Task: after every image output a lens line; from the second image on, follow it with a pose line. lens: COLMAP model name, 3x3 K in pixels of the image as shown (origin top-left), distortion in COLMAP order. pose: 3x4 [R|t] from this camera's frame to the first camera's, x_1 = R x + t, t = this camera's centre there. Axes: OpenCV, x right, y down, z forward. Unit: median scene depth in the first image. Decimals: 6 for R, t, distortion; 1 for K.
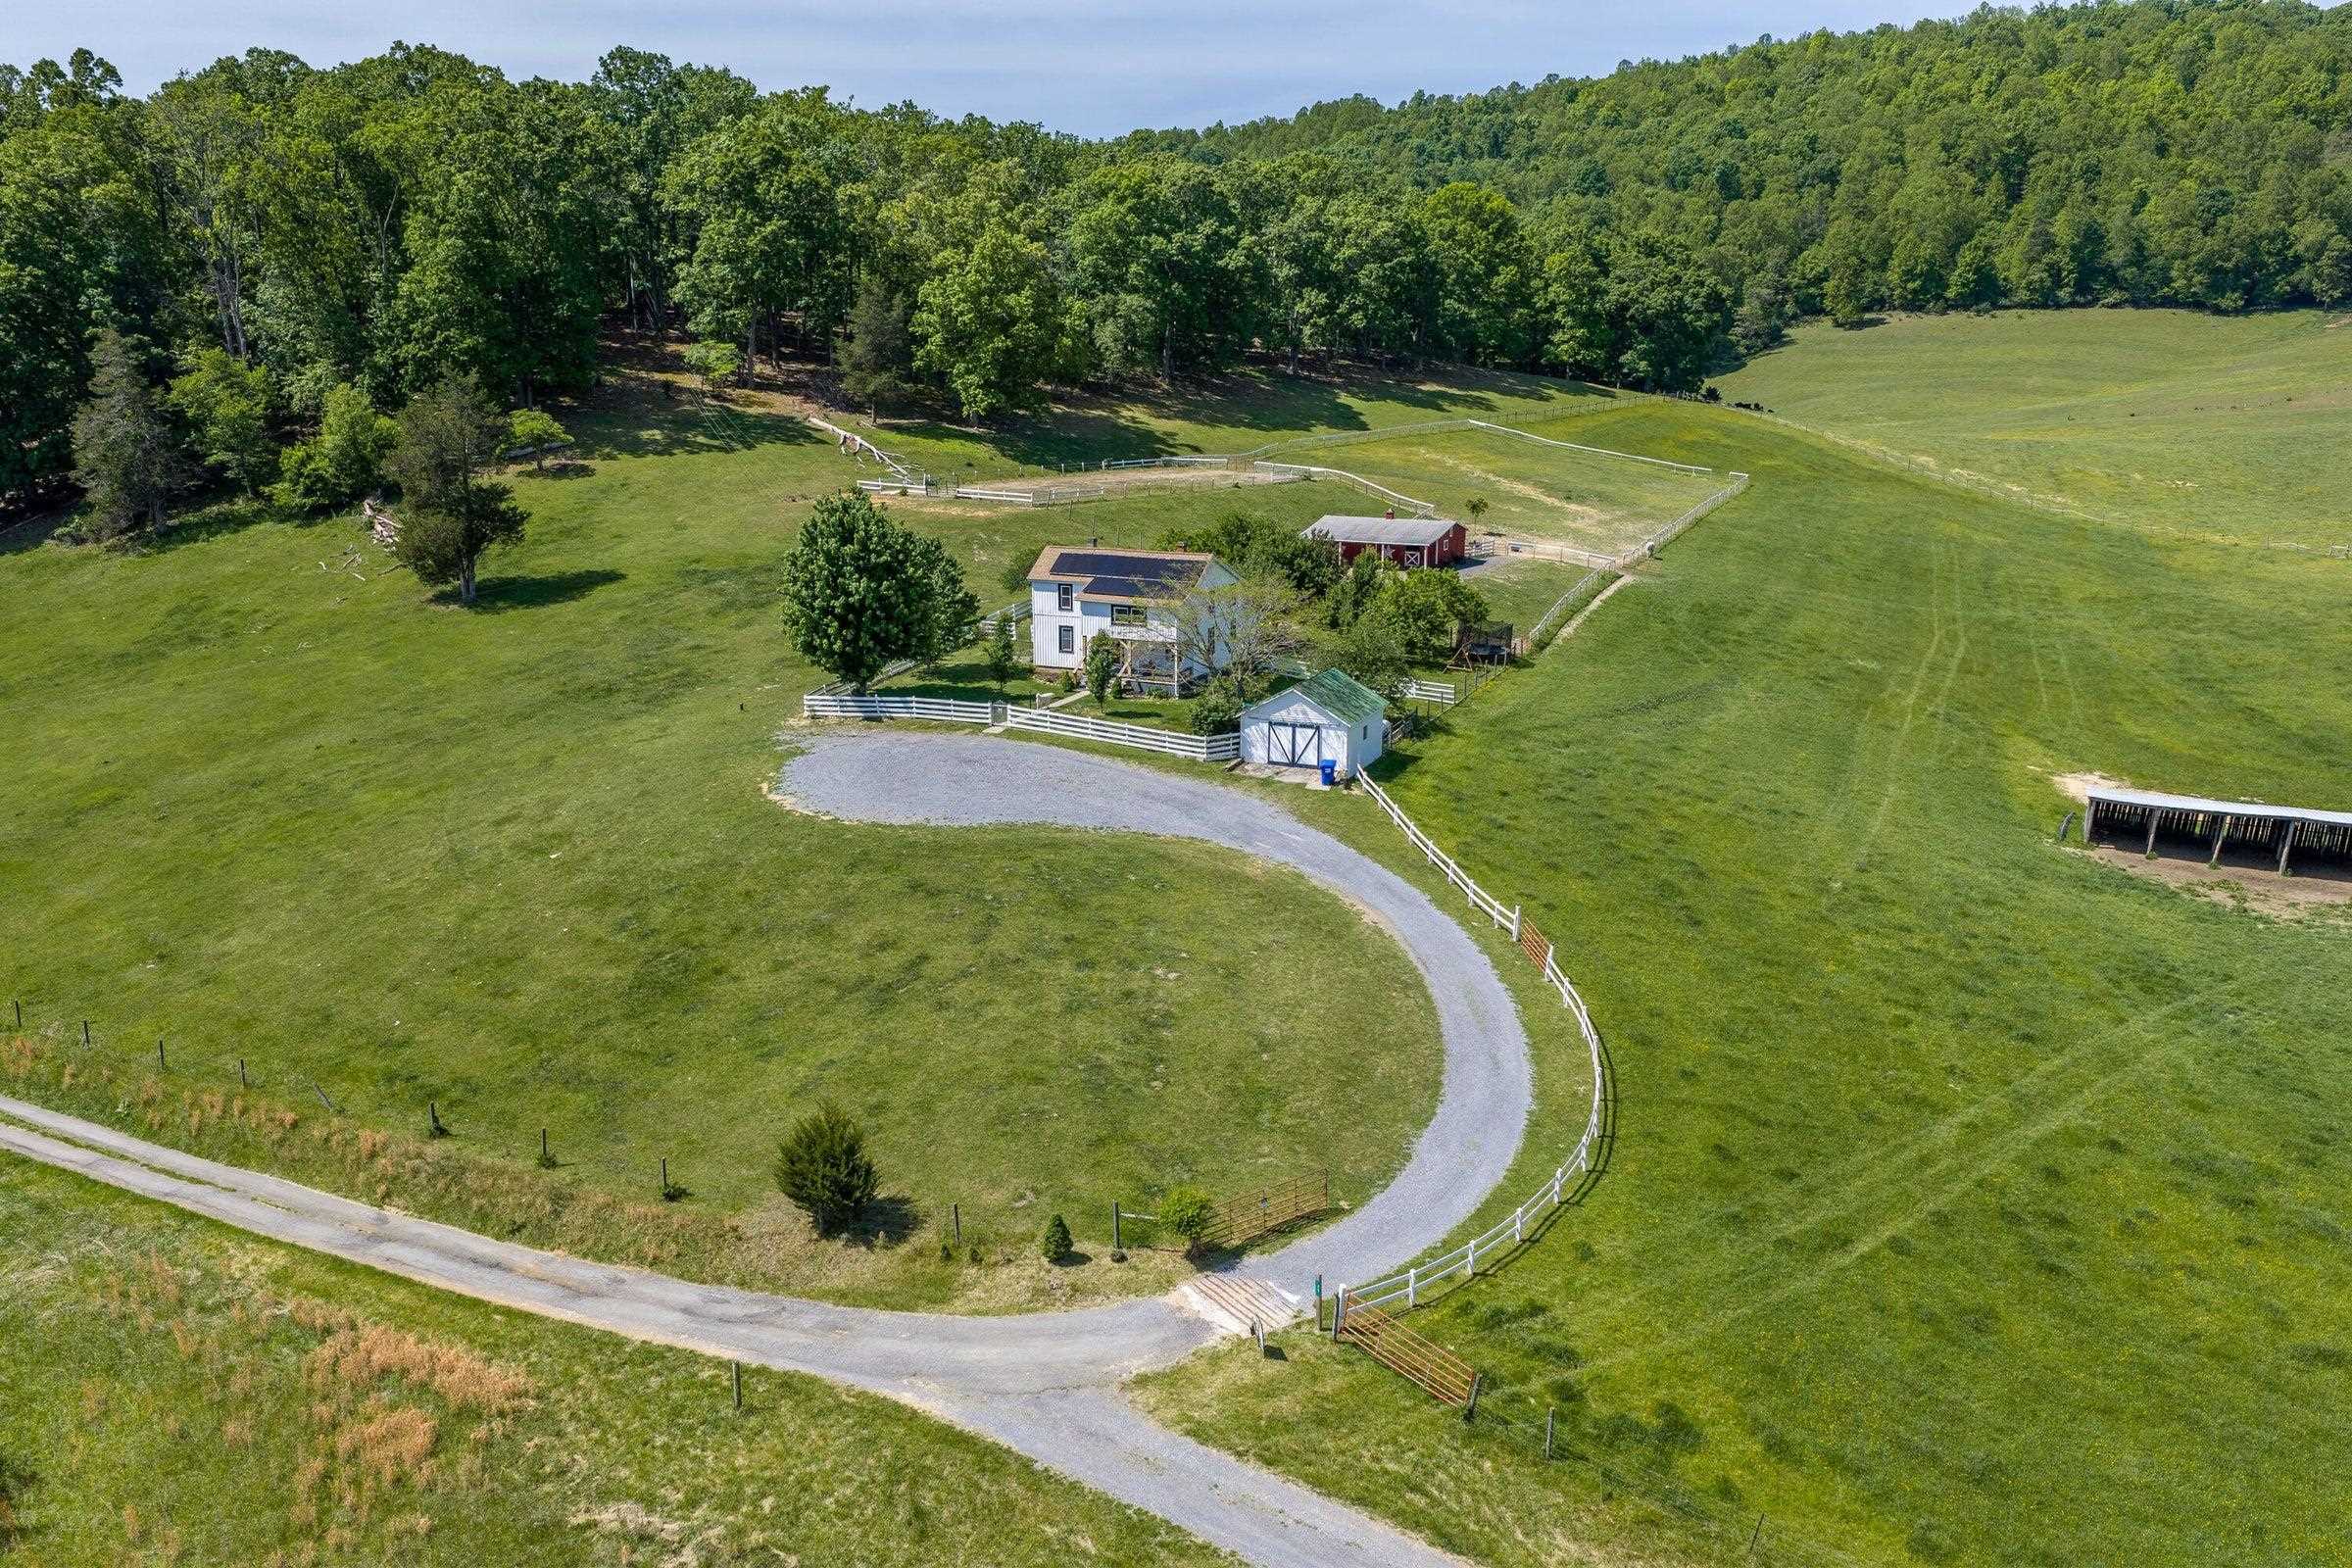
lens RADIAL K [[1939.2, 0, 1183.1], [0, 1939.2, 784.4], [0, 0, 1]] dist [0.013526, -0.021621]
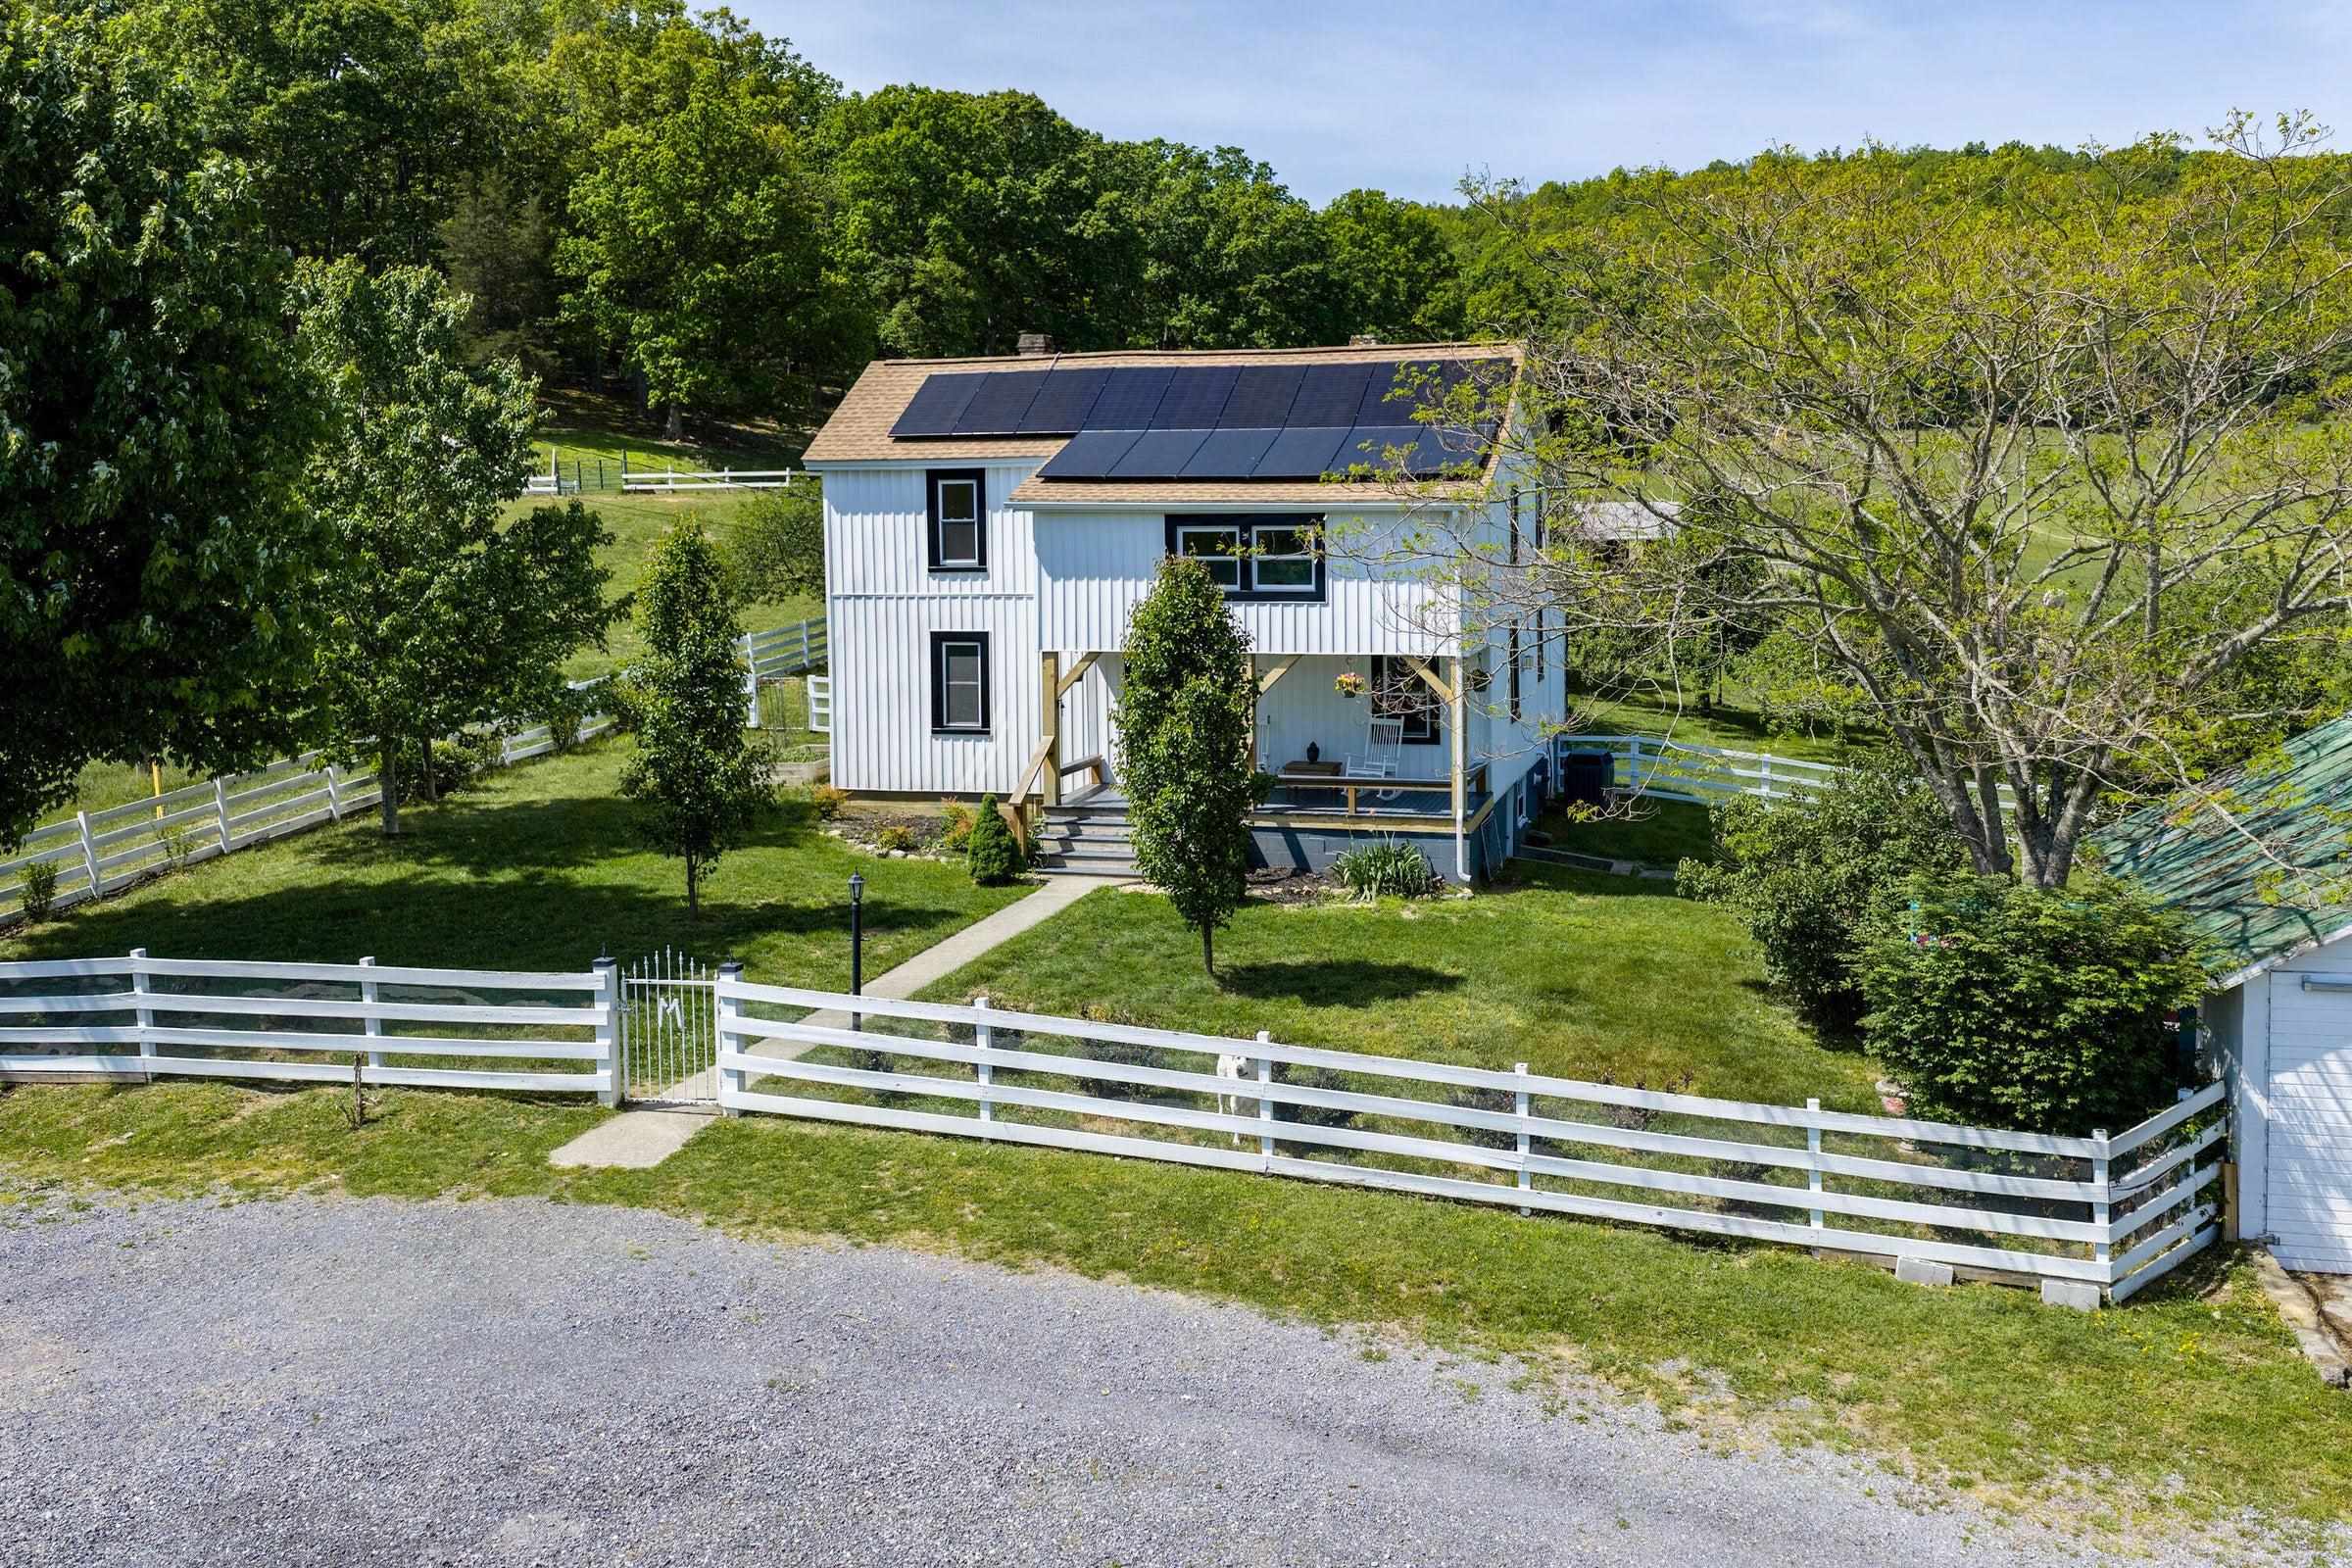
lens RADIAL K [[2009.0, 0, 1350.9], [0, 2009.0, 620.9], [0, 0, 1]] dist [0.002655, -0.010913]
pose [[0.978076, -0.014467, 0.207745, -0.036002], [0.050987, 0.983857, -0.171539, -0.019058], [-0.201910, 0.178370, 0.963025, 0.404985]]
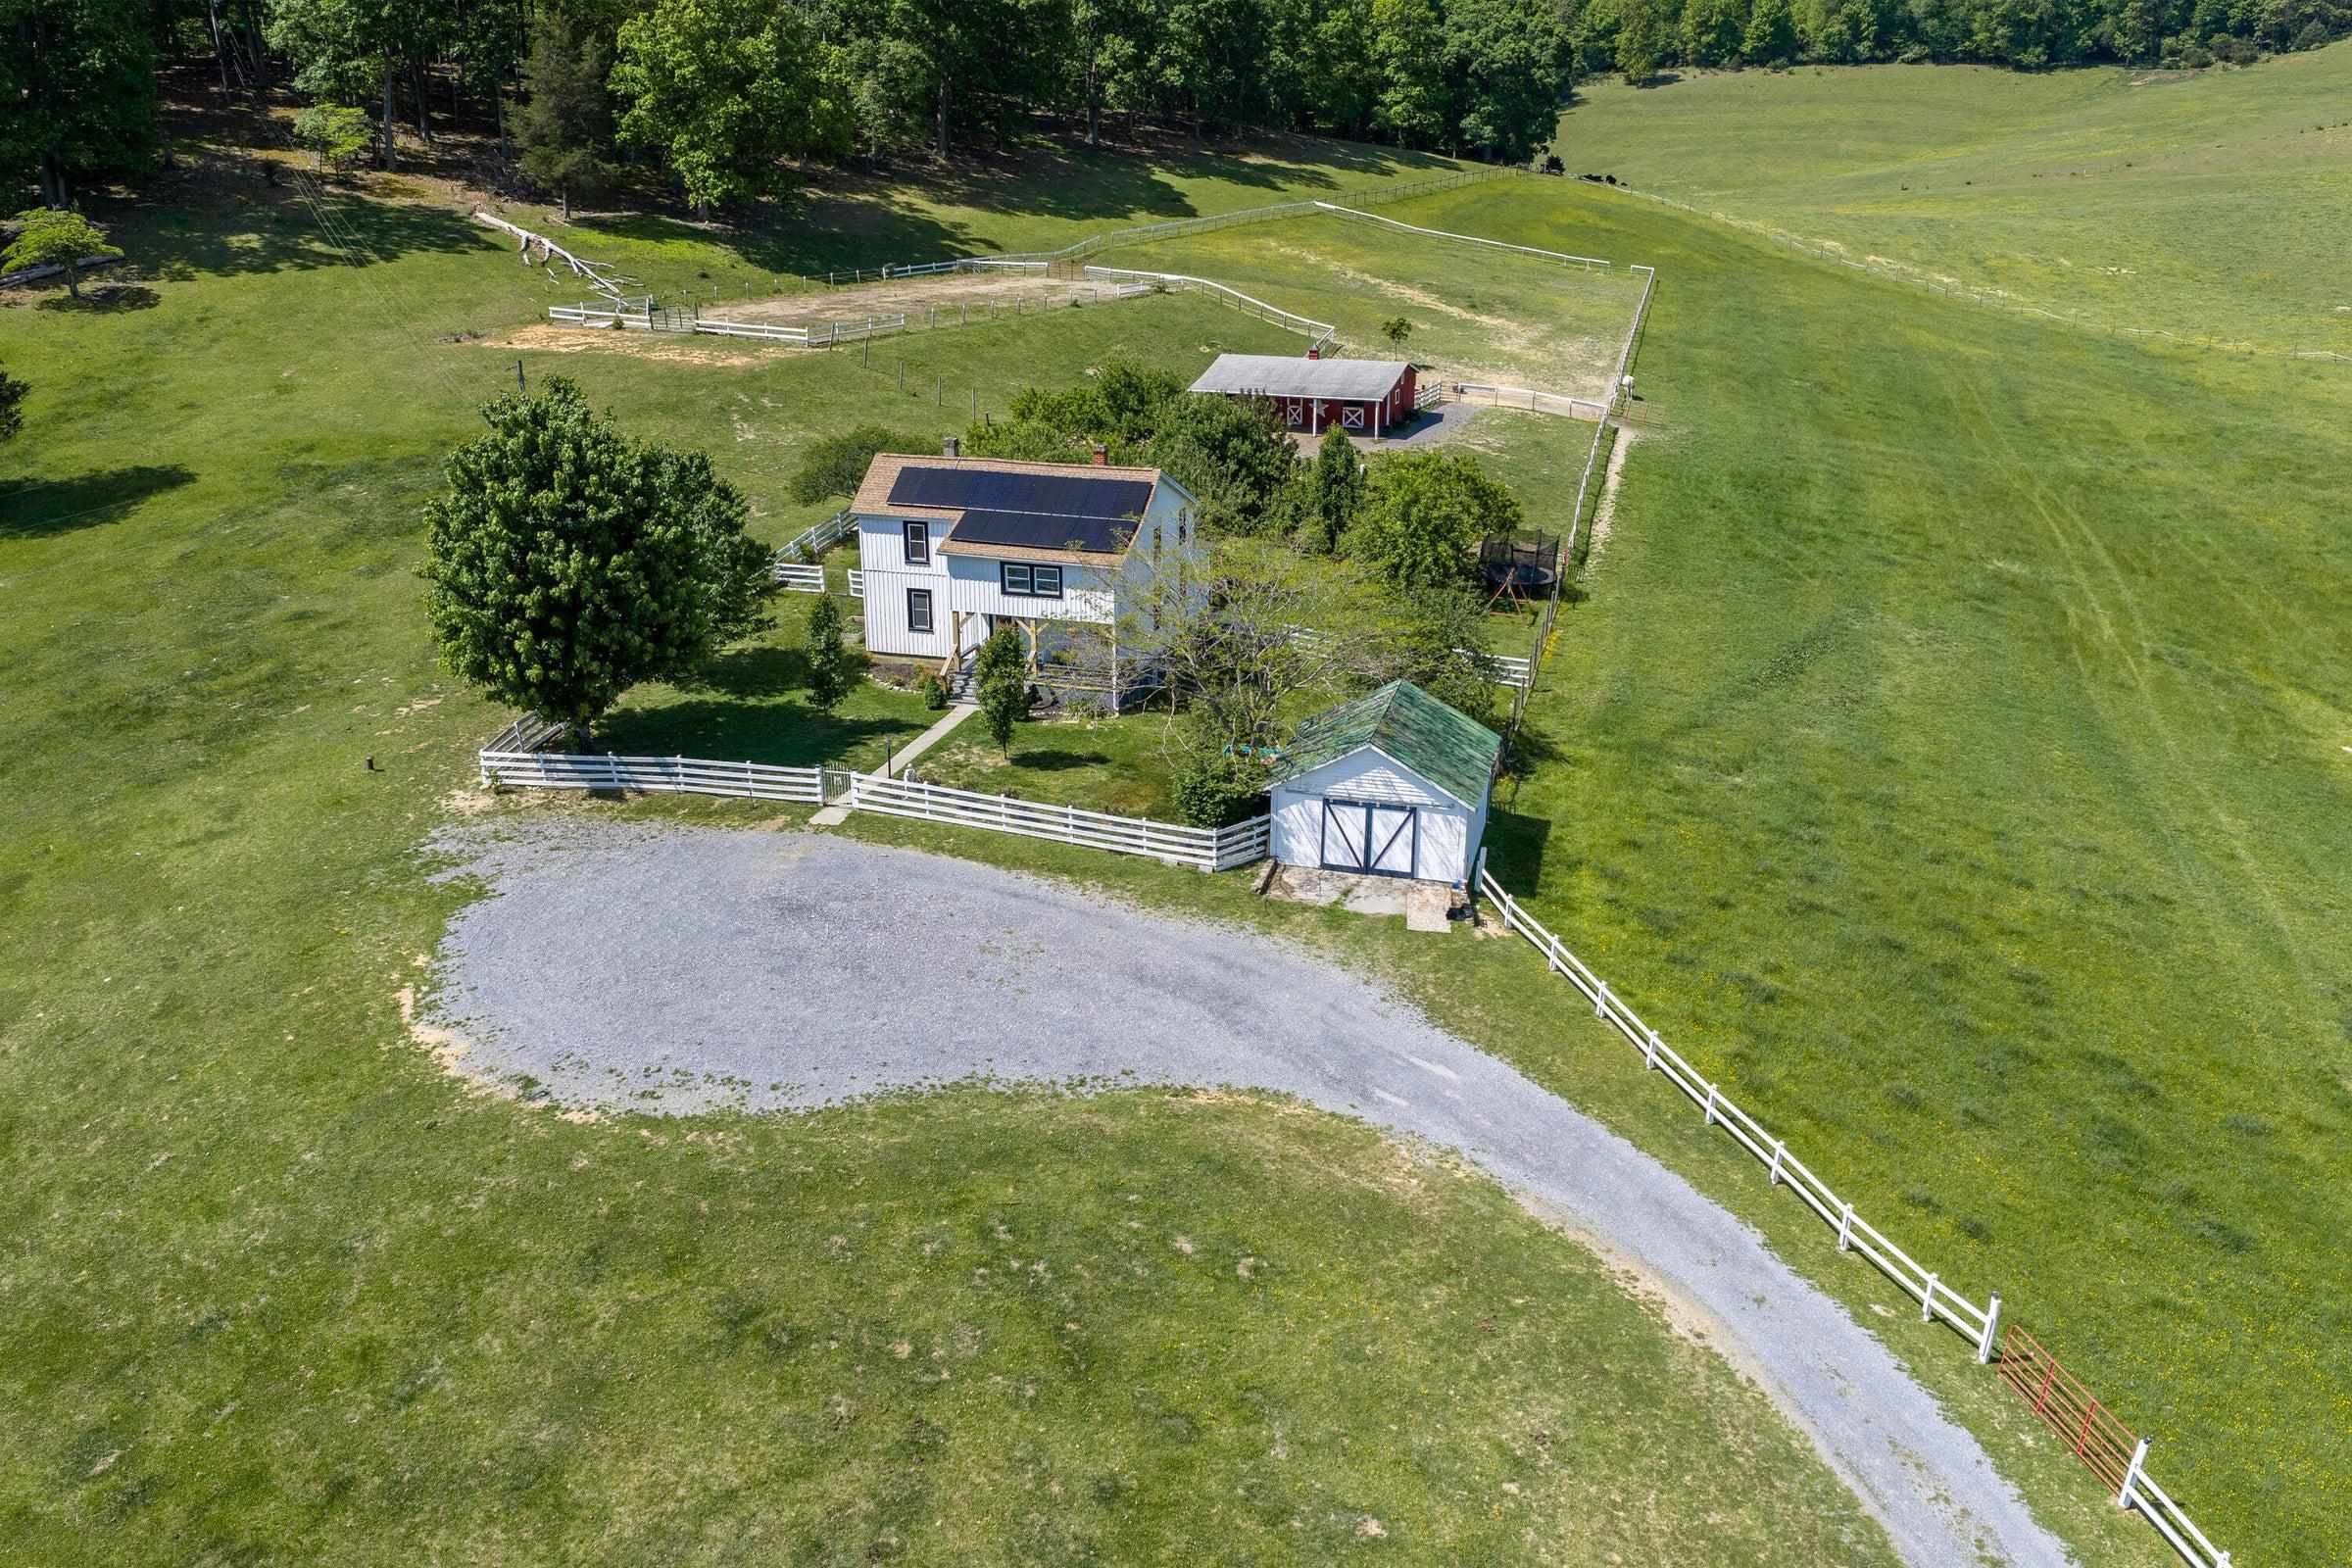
lens RADIAL K [[1939.2, 0, 1183.1], [0, 1939.2, 784.4], [0, 0, 1]] dist [0.013526, -0.021621]
pose [[0.990081, -0.047552, 0.132202, -0.034197], [0.032133, 0.992681, 0.116412, -0.049466], [-0.136770, -0.111010, 0.984363, 0.209905]]
